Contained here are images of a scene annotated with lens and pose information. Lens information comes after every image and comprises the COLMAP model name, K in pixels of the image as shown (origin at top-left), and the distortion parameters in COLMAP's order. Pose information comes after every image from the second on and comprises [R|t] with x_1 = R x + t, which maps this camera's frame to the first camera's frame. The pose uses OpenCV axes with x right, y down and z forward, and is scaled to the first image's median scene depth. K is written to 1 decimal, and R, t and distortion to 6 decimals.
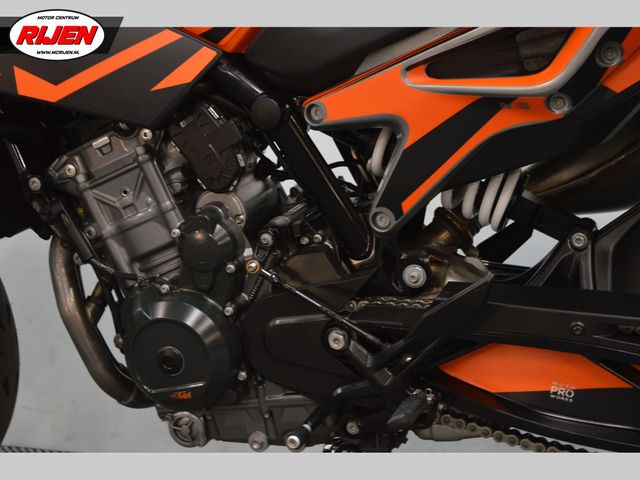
lens RADIAL K [[1227.2, 0, 316.4], [0, 1227.2, 242.0], [0, 0, 1]] dist [-0.002596, 0.000000]
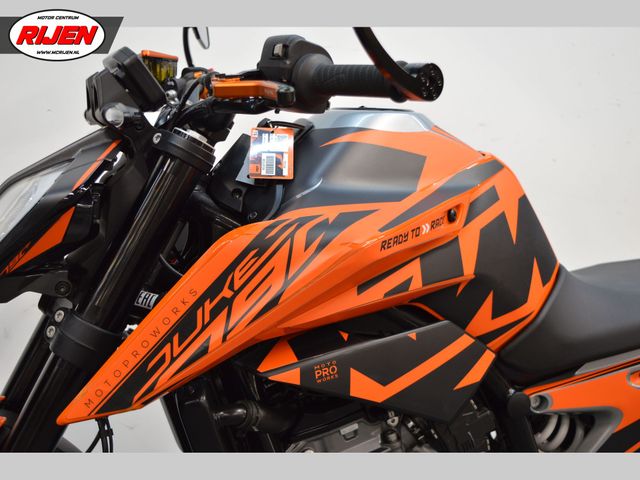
lens RADIAL K [[946.2, 0, 325.4], [0, 946.2, 243.3], [0, 0, 1]] dist [-0.061945, 0.000000]
pose [[0.776272, 0.068740, 0.626640, -0.751176], [0.009235, 0.992690, -0.120335, -0.150997], [-0.630331, 0.099200, 0.769963, 0.405582]]
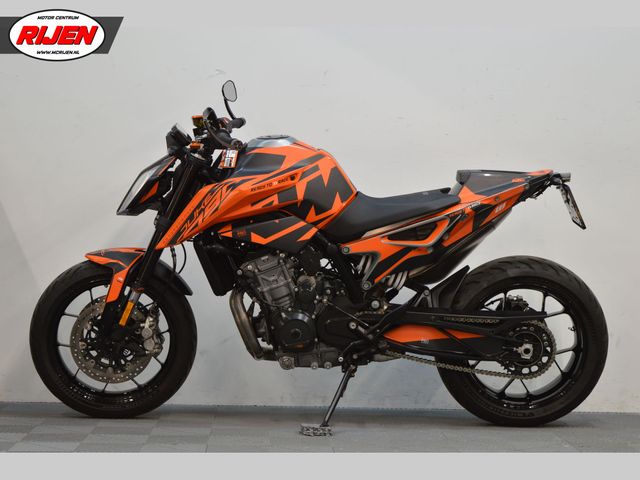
lens RADIAL K [[1535.0, 0, 314.8], [0, 1535.0, 239.2], [0, 0, 1]] dist [0.080940, 0.000000]
pose [[0.929181, 0.020642, 0.369049, -1.454476], [0.010632, 0.996534, -0.082509, 0.177798], [-0.369473, 0.080589, 0.925740, -2.444222]]
